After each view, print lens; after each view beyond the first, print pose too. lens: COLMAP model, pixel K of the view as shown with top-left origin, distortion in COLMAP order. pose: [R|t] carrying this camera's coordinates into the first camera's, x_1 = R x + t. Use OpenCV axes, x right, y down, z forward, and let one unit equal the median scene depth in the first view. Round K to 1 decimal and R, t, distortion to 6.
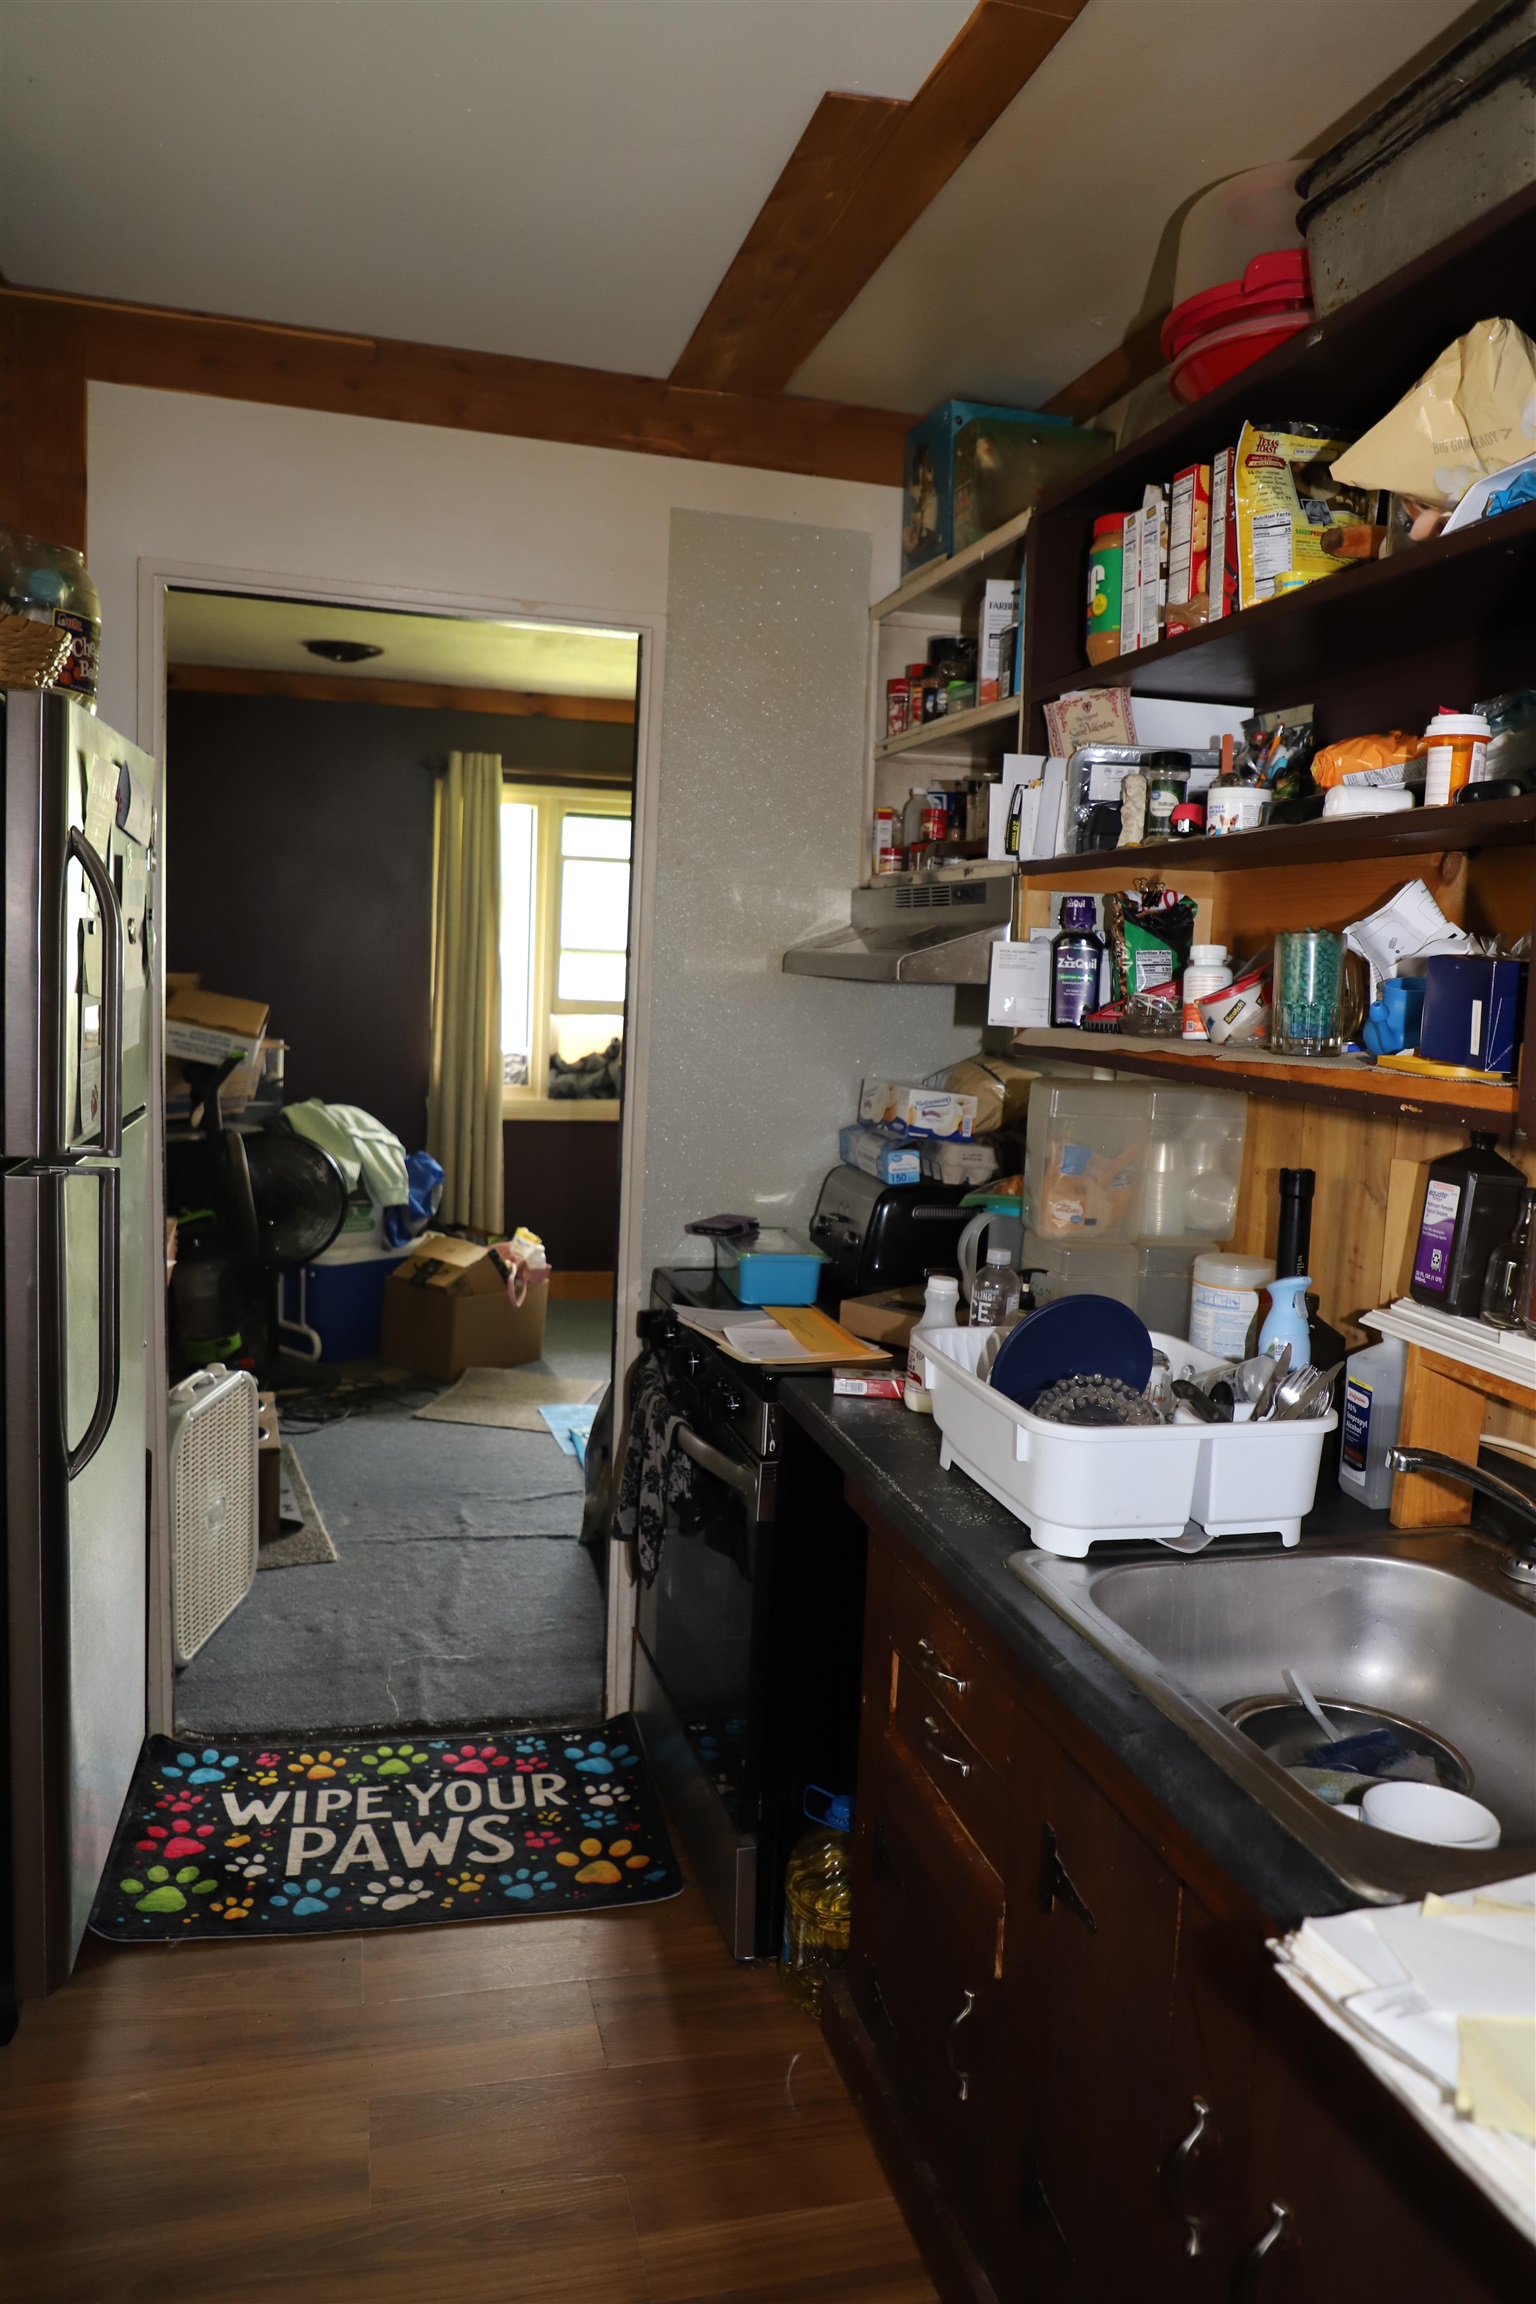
lens RADIAL K [[1569.3, 0, 768.0], [0, 1569.3, 1152.0], [0, 0, 1]] dist [-0.059798, 0.044462]
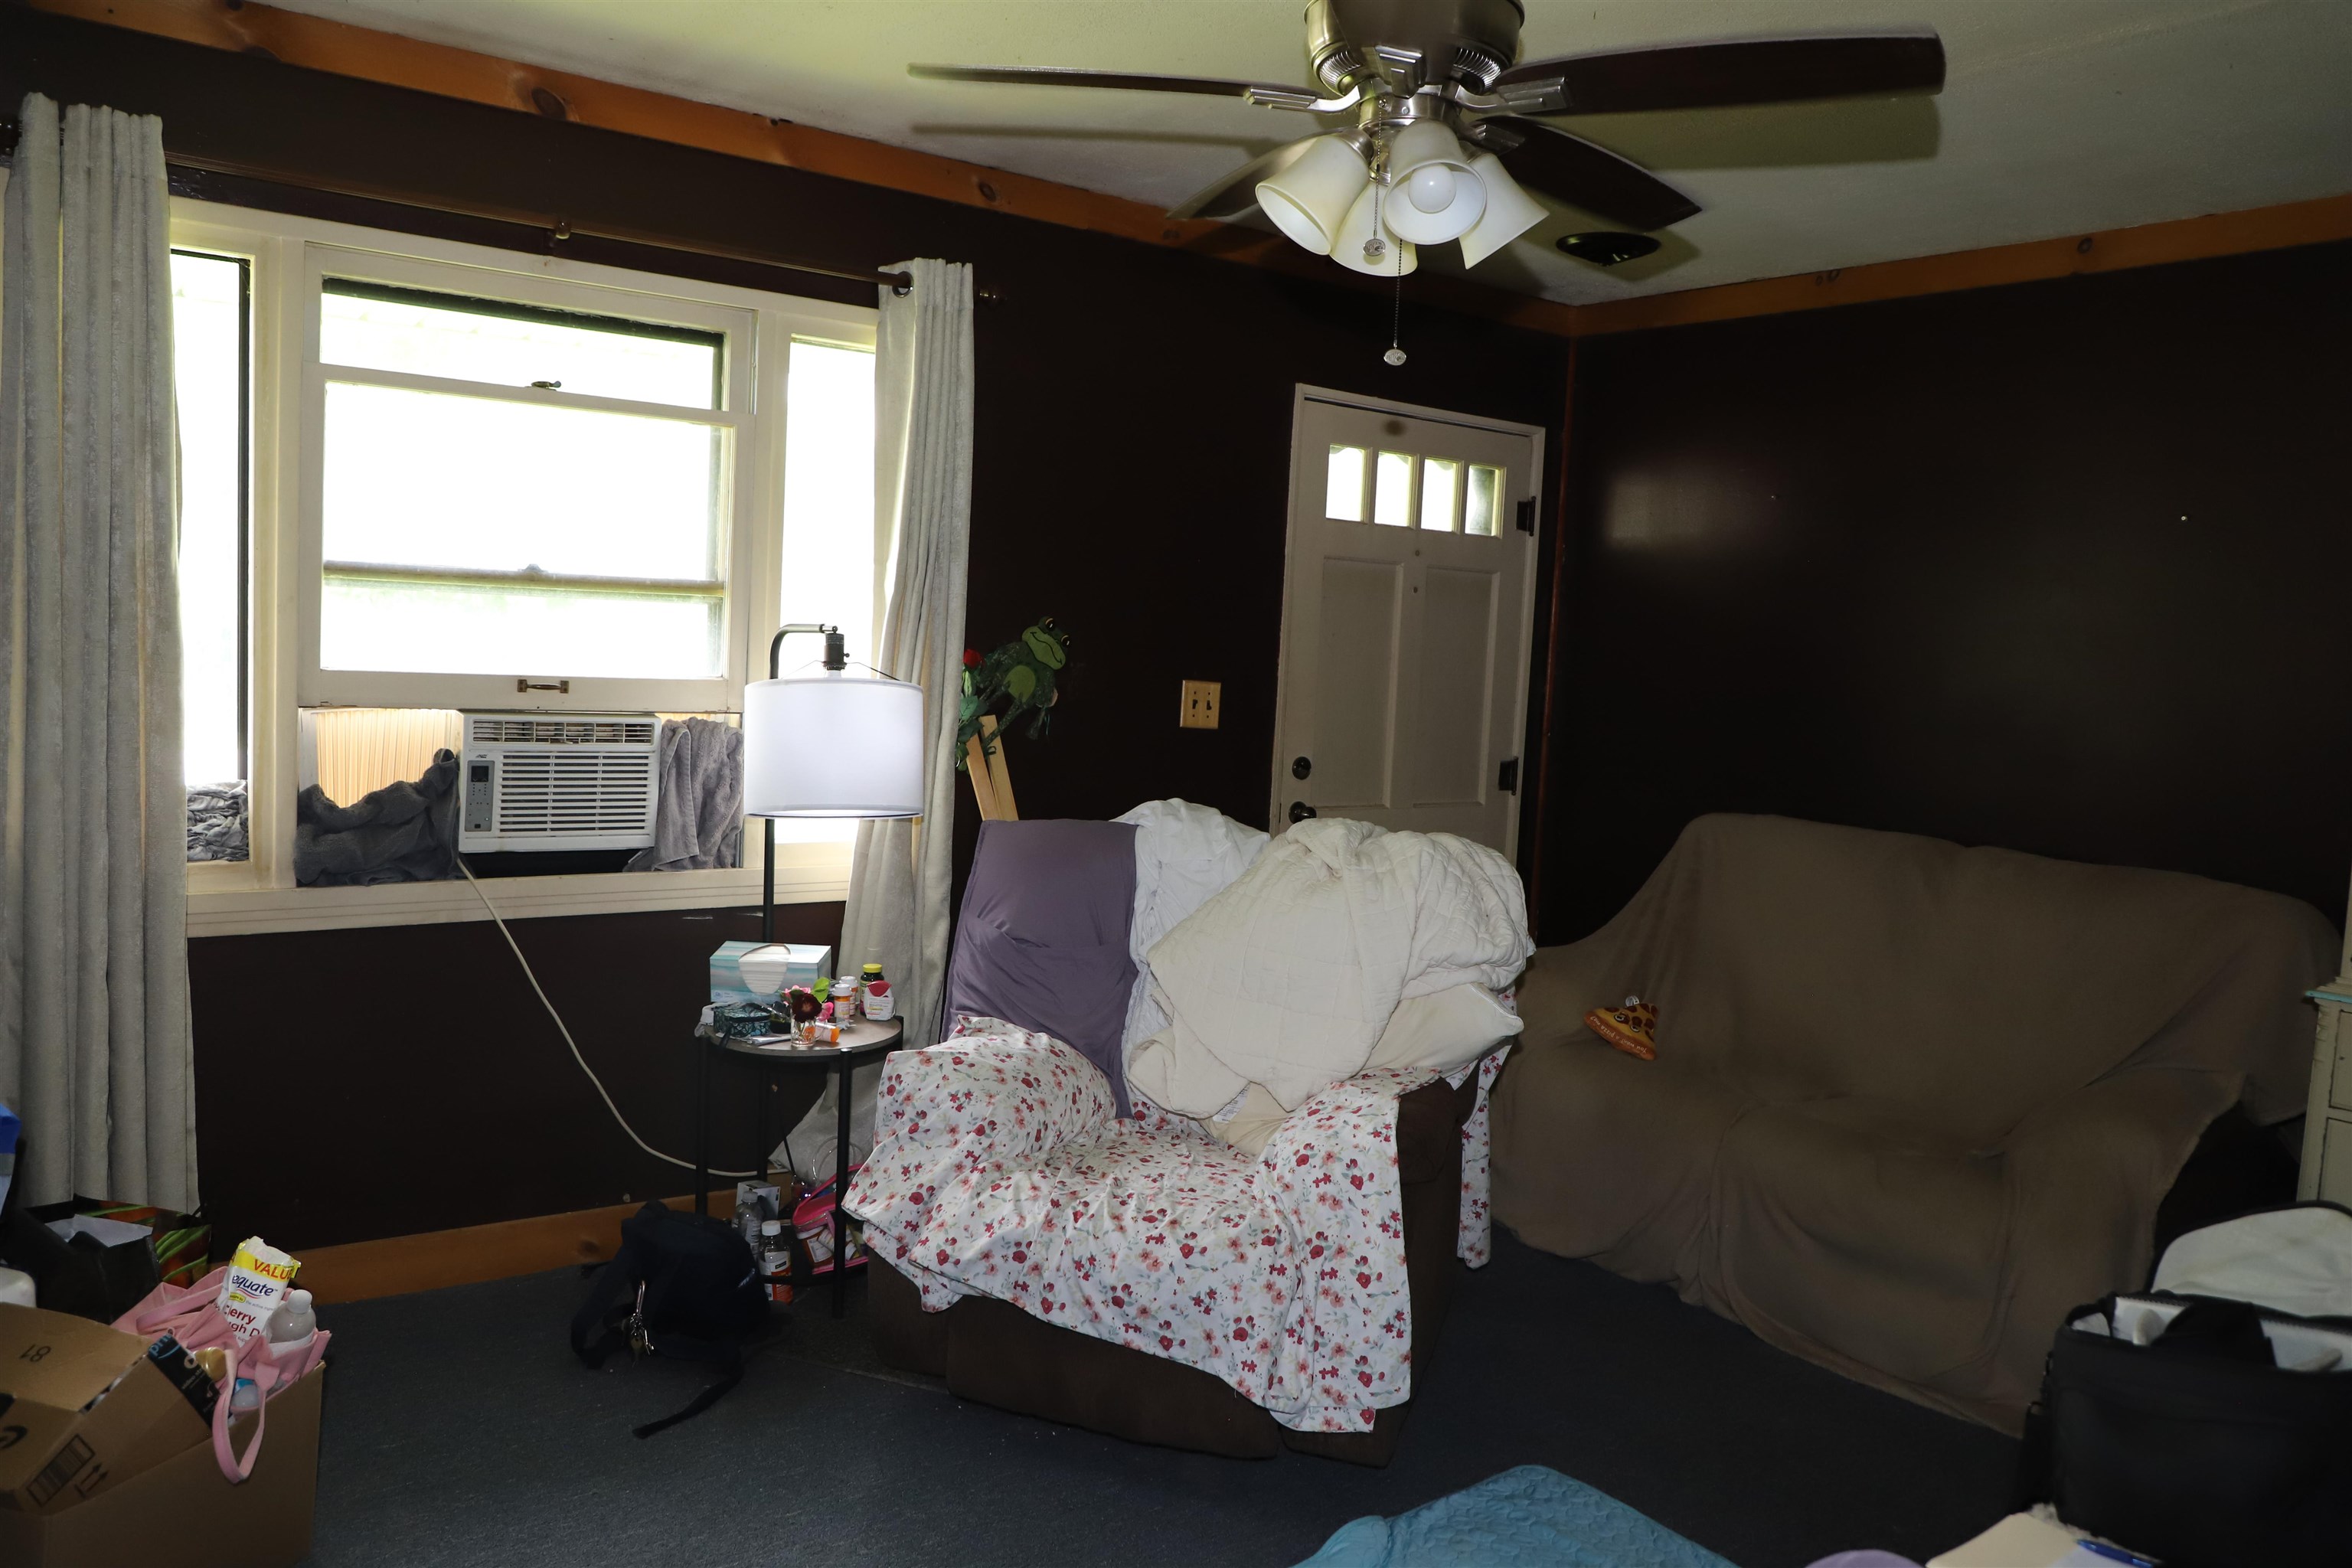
lens RADIAL K [[1672.4, 0, 1185.0], [0, 1672.4, 788.1], [0, 0, 1]] dist [-0.081693, 0.052269]
pose [[0.933278, -0.029080, 0.357976, -0.156424], [0.033368, 0.999426, -0.005806, -0.118251], [-0.357602, 0.017363, 0.933713, 1.039476]]
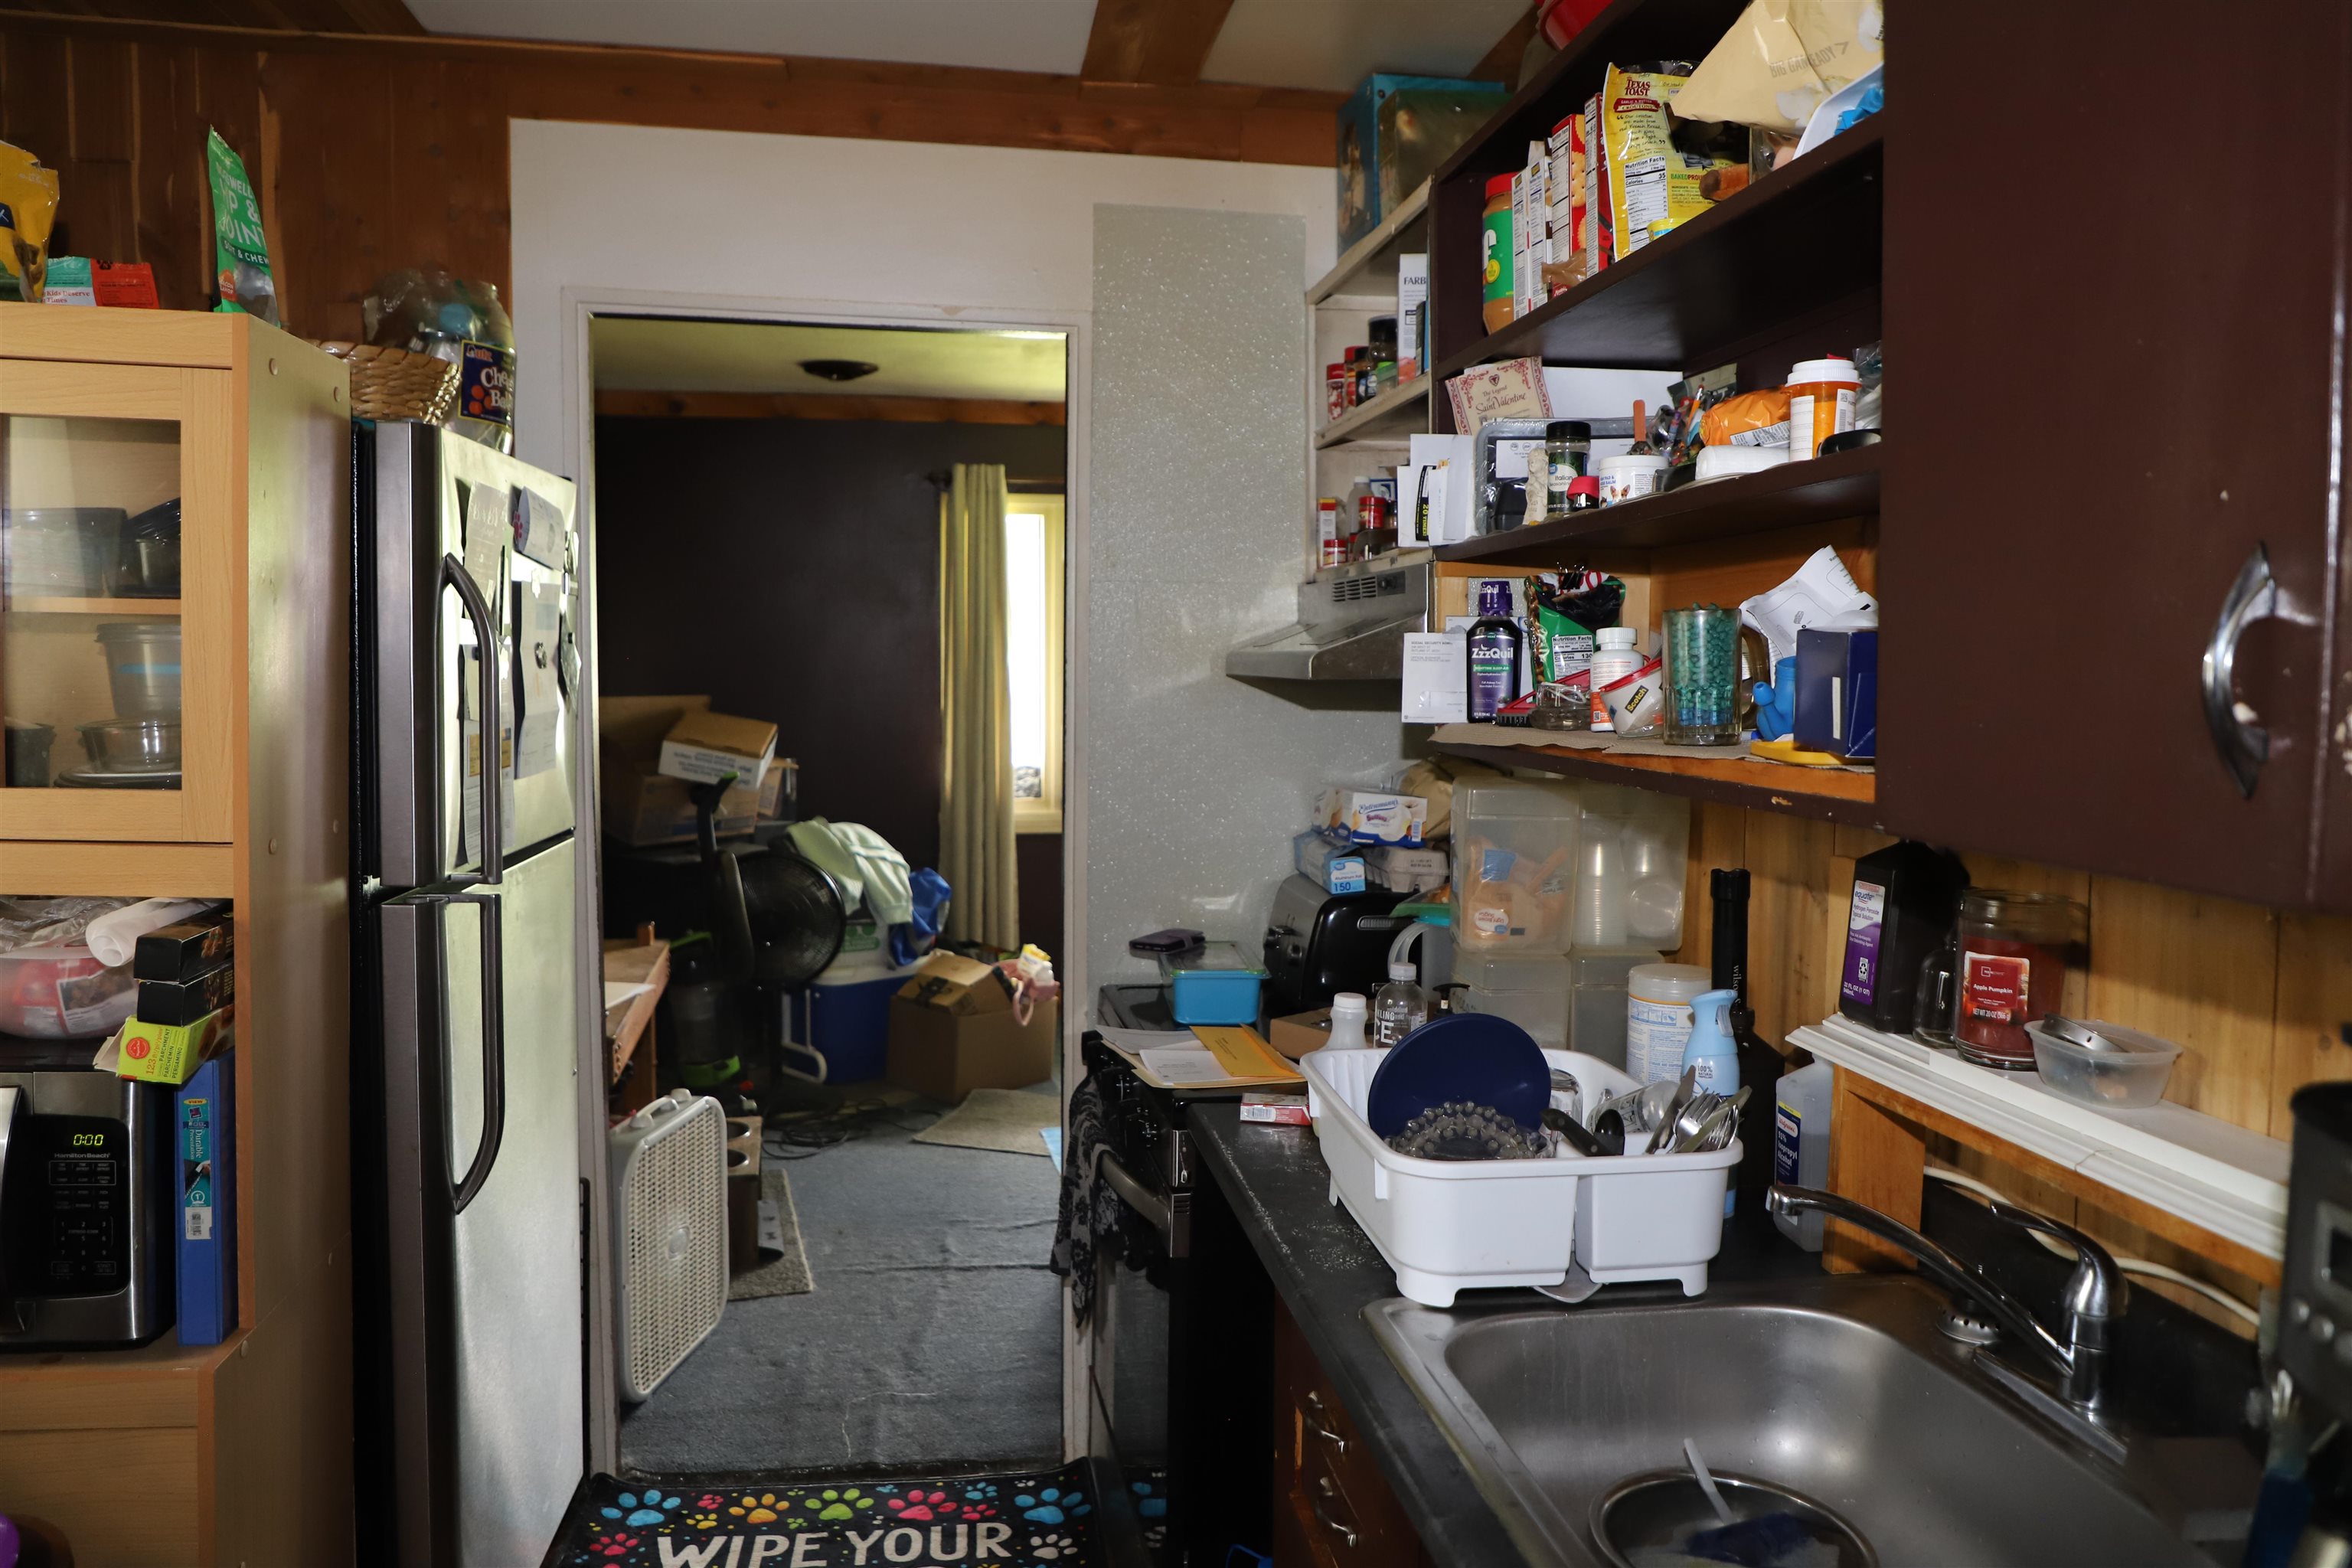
lens RADIAL K [[1602.0, 0, 1176.0], [0, 1602.0, 784.0], [0, 0, 1]] dist [-0.059798, 0.044462]
pose [[0.993724, -0.028279, -0.108229, 0.089022], [0.023080, 0.998533, -0.048991, -0.000604], [0.109456, 0.046185, 0.992918, 0.031918]]
